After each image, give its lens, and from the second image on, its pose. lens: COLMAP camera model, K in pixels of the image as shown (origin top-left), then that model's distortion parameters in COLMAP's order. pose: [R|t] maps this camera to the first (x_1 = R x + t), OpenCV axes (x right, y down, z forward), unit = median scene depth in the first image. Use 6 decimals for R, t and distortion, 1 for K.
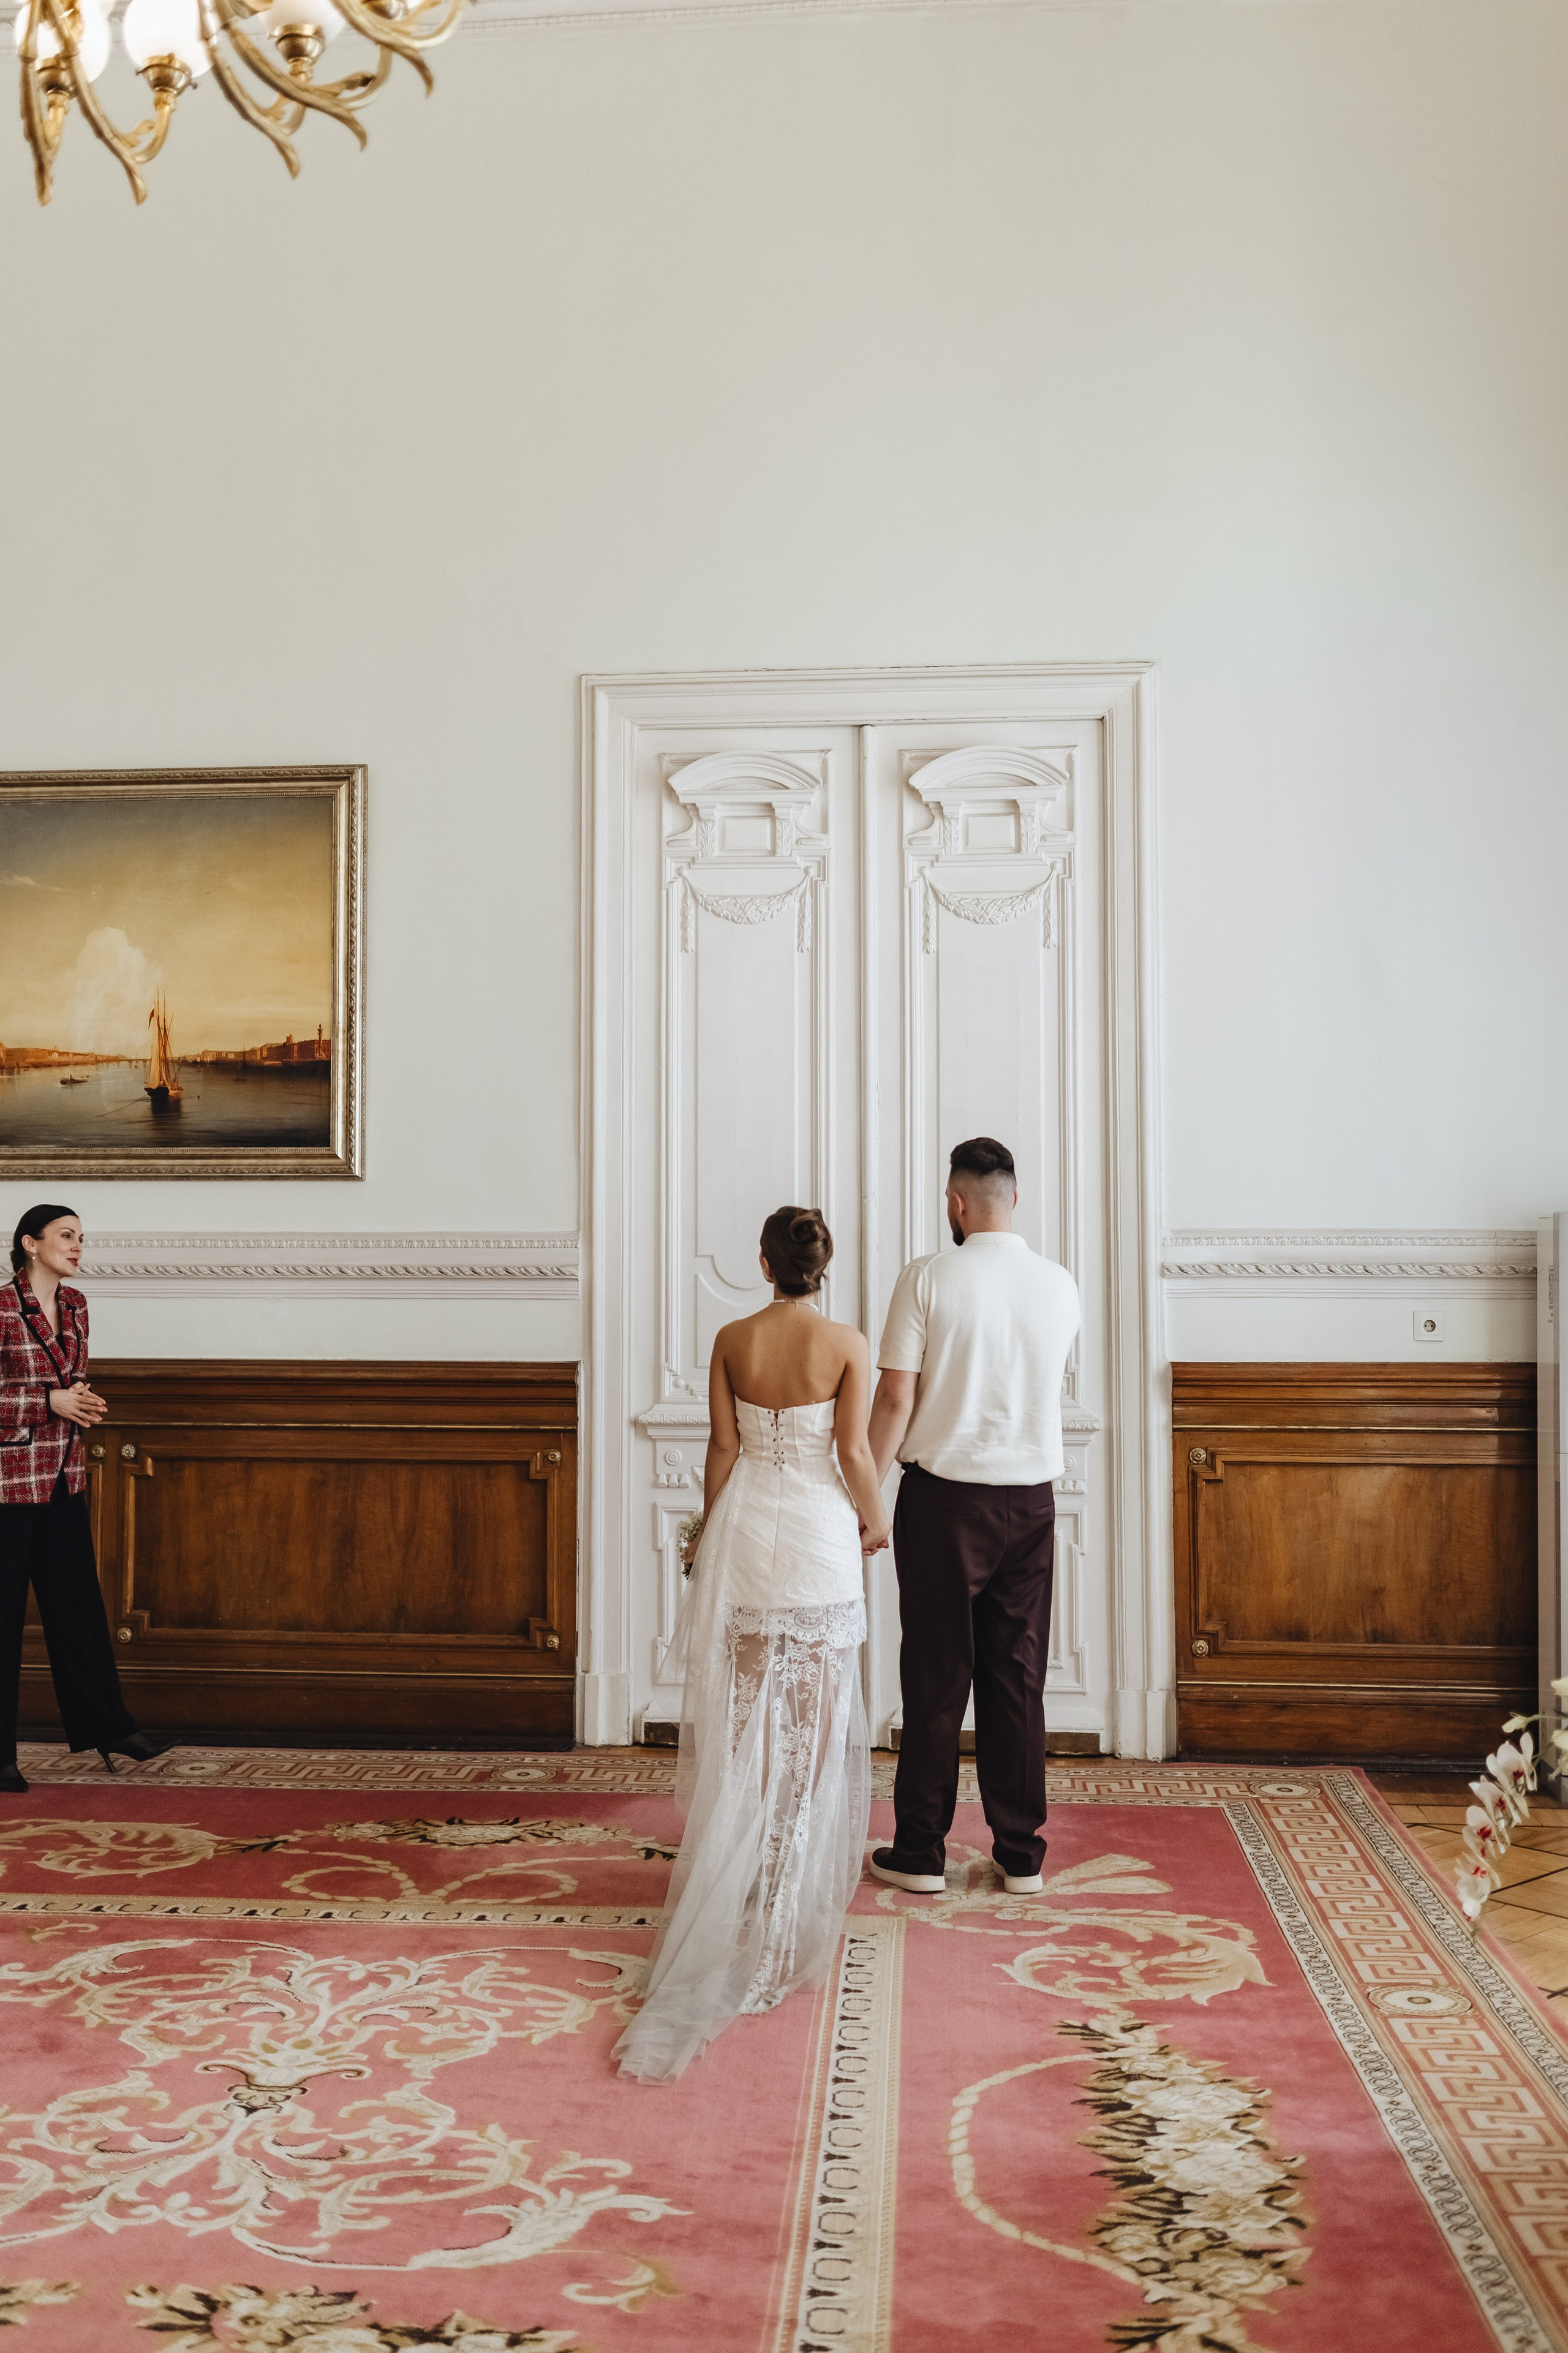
lens RADIAL K [[2209.4, 0, 727.0], [0, 2209.4, 1146.5], [0, 0, 1]] dist [0.003865, 0.000000]
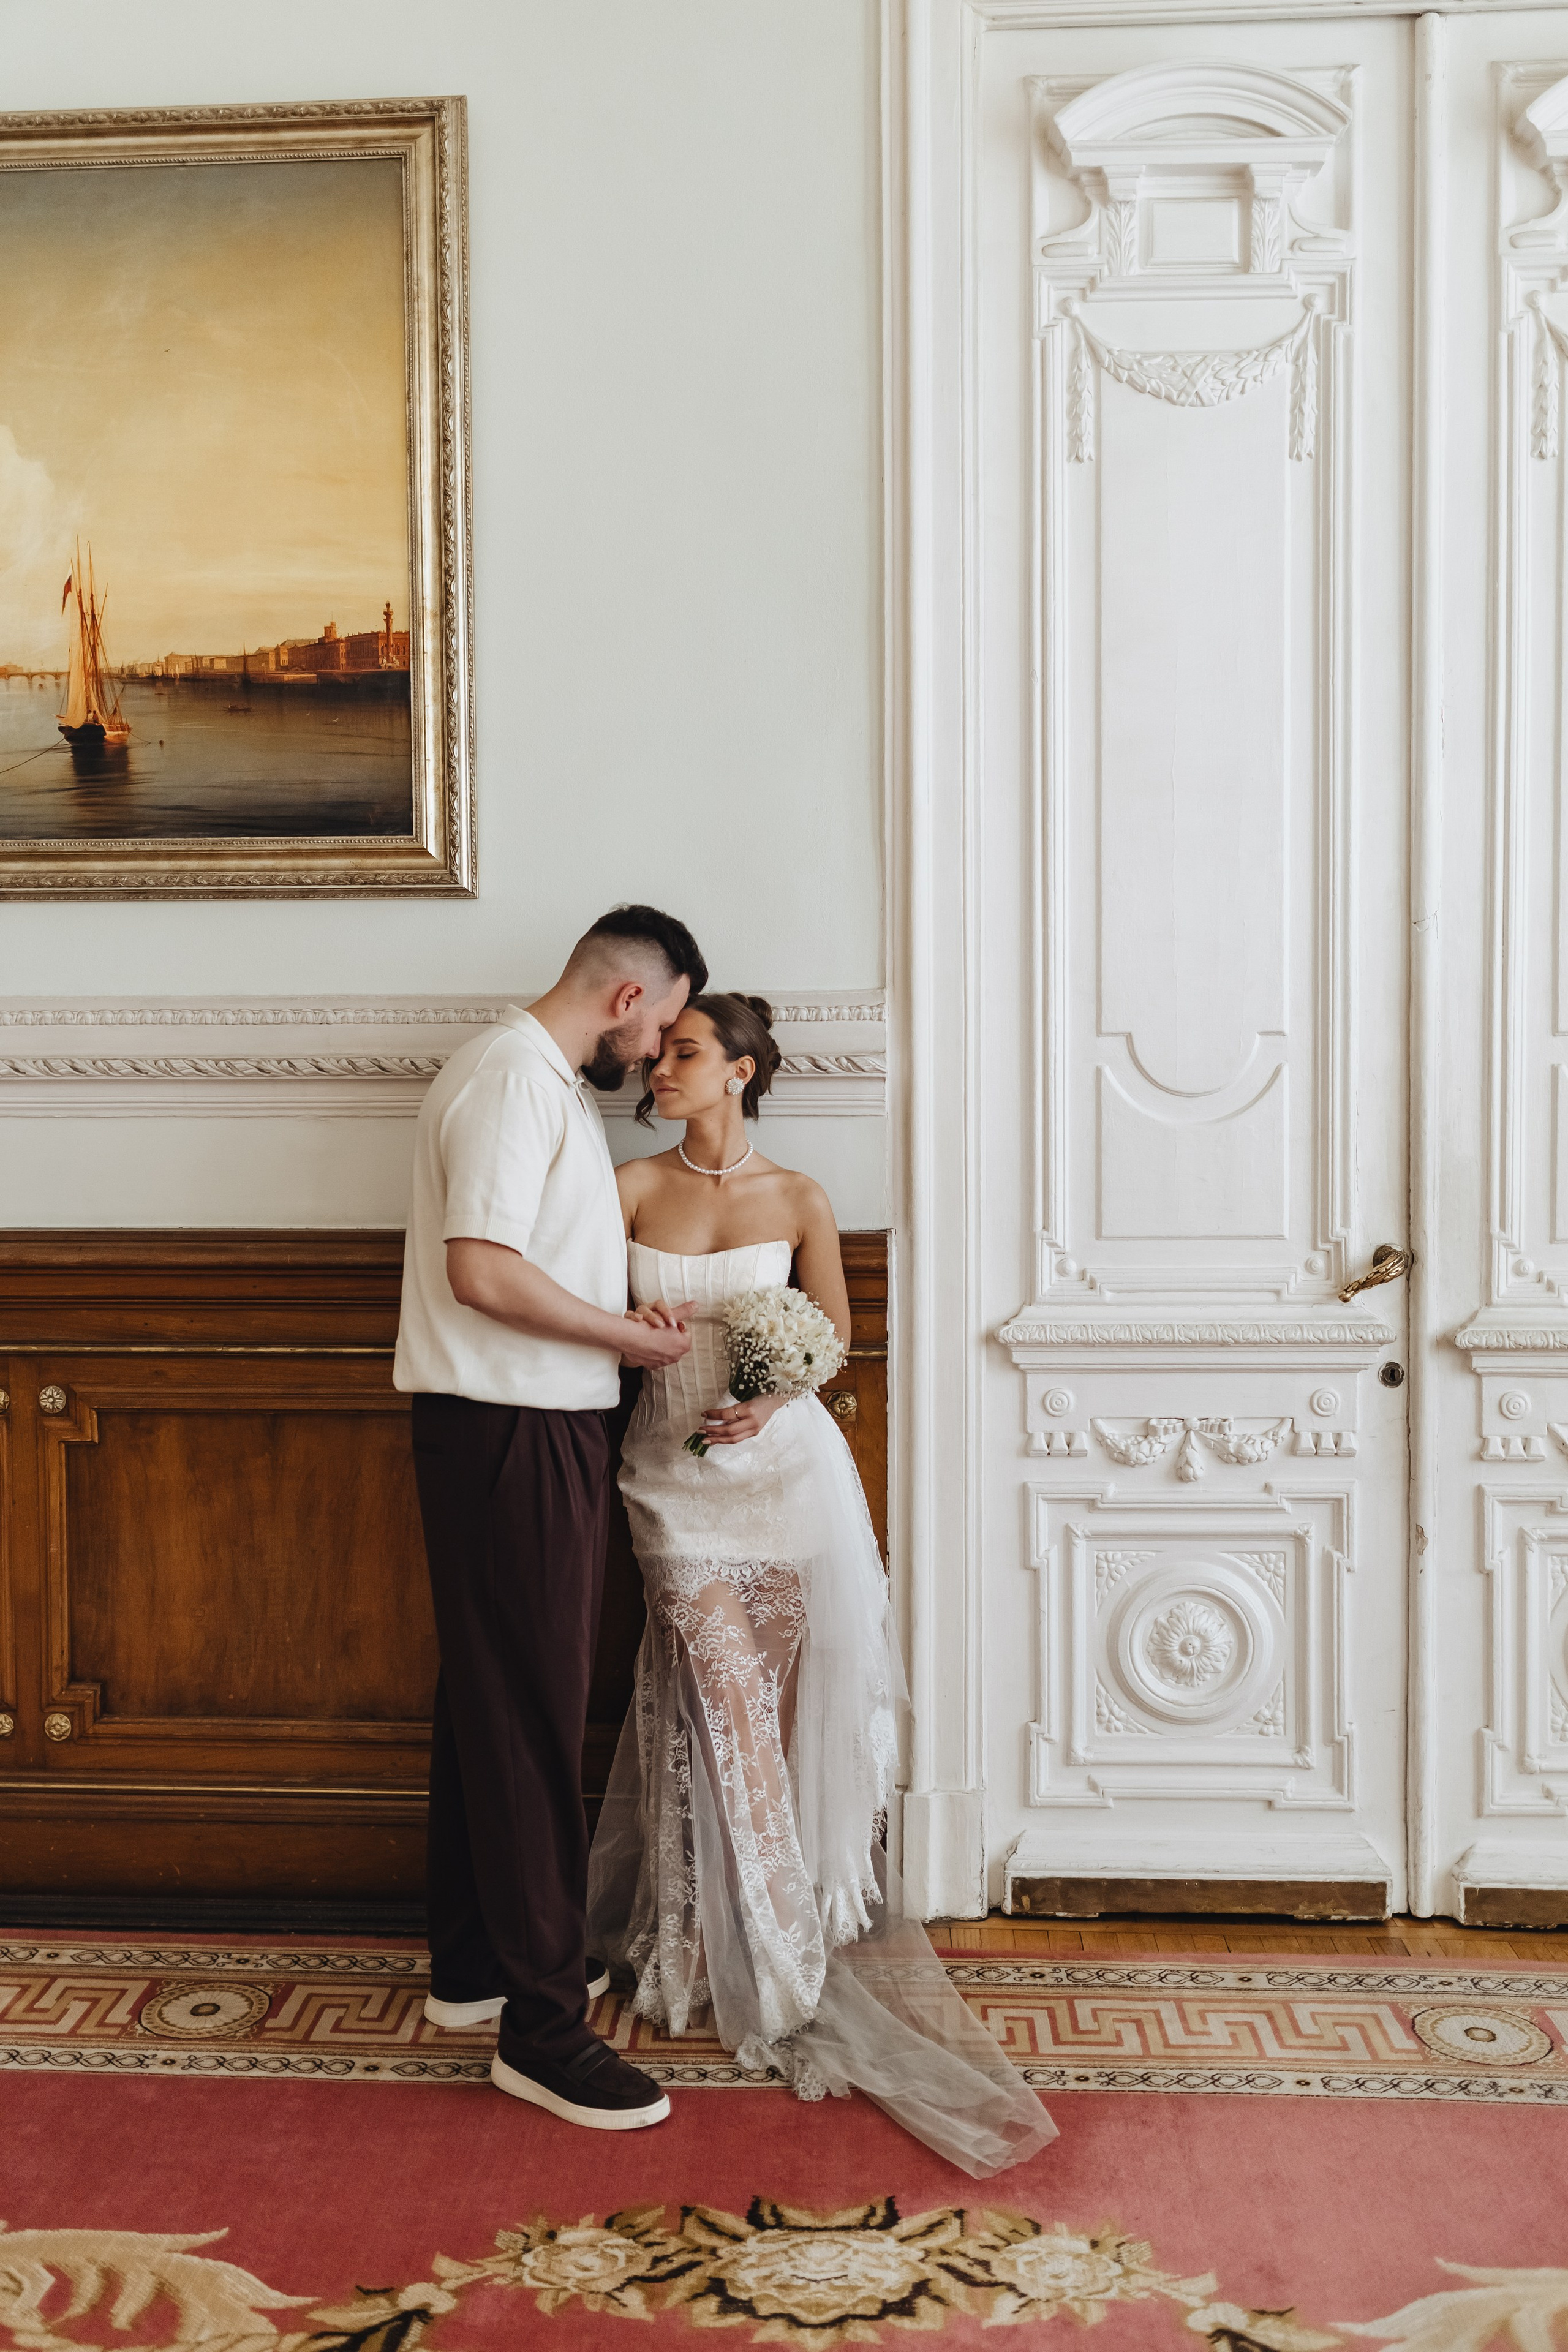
lens RADIAL K [[2208.7, 0, 724.6], [0, 2208.7, 1145.3], [0, 0, 1]] dist [0.003865, 0.000000]
pose [[0.999480, -0.008806, 0.031017, -0.121851], [0.005656, 0.994951, 0.100205, 0.021962], [-0.031743, -0.099977, 0.994483, 0.460040]]
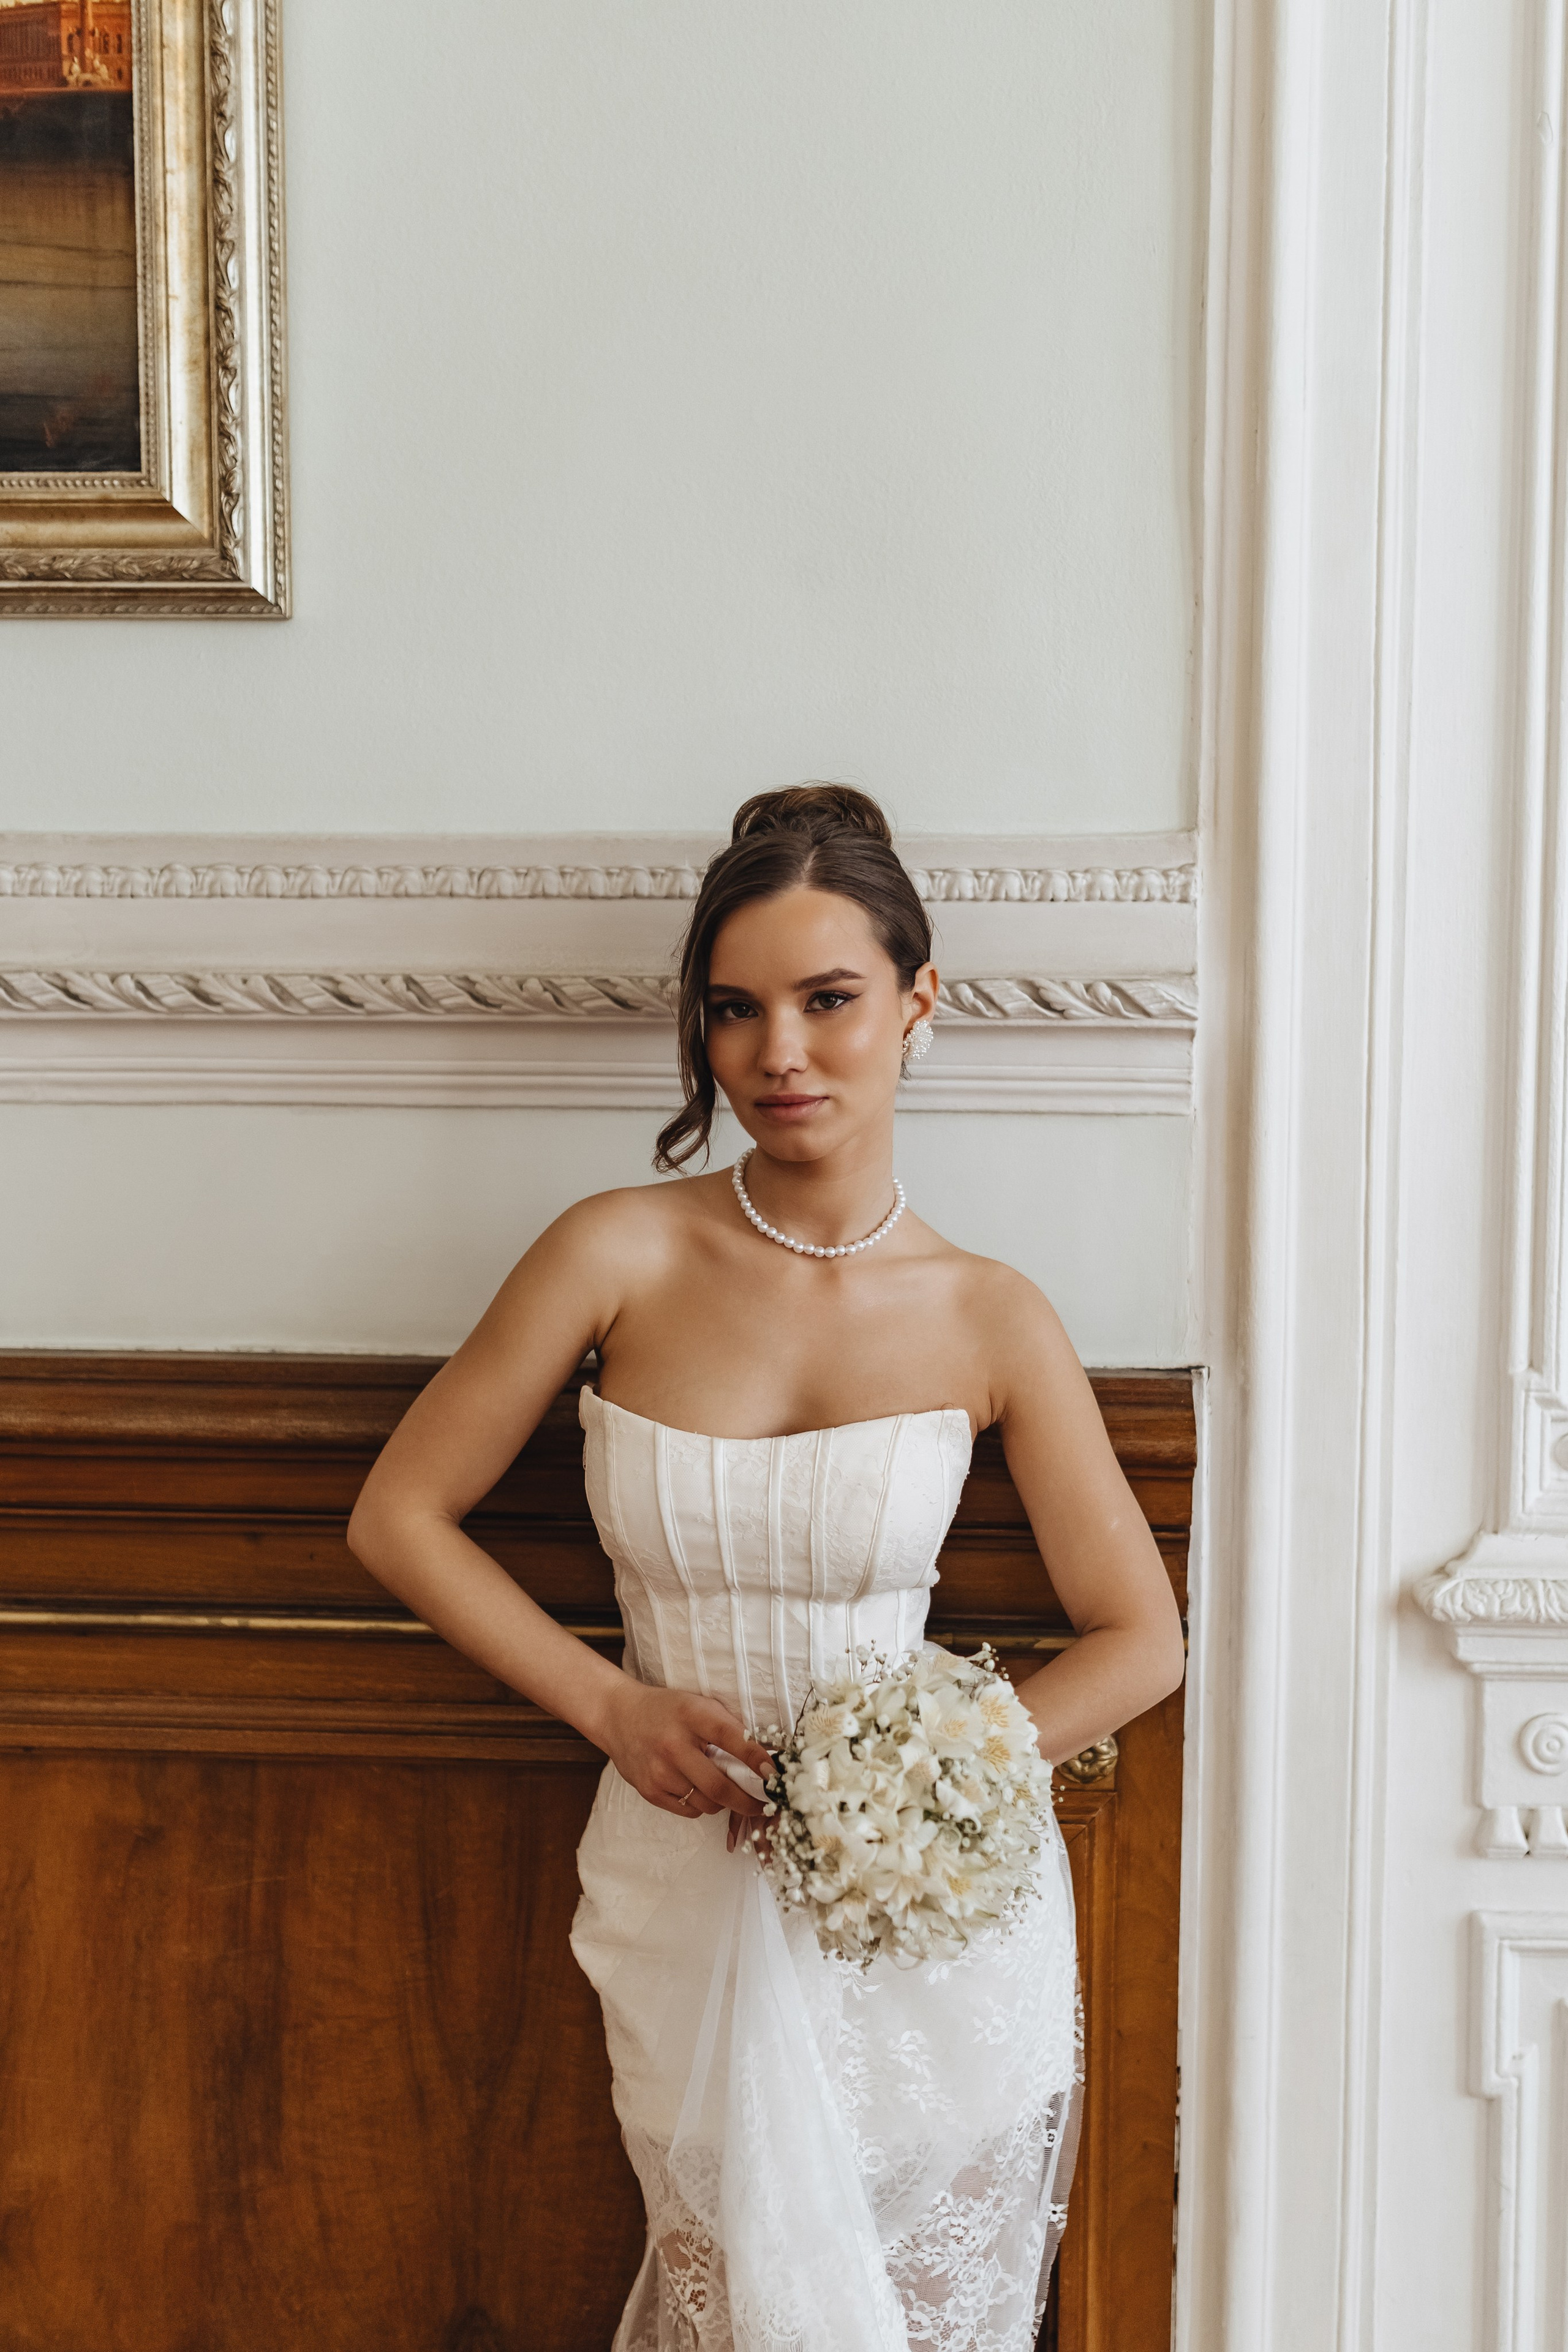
lens RADIAL K [[2208.7, 0, 885.9], [0, 2208.7, 1176.0], [0, 0, 1]] dist [0.003865, 0.000000]
pose [[0.998988, 0.003128, 0.044876, -0.110251], [-0.008769, 0.991984, 0.126062, 0.045112], [-0.044122, -0.126327, 0.991007, 0.753582]]
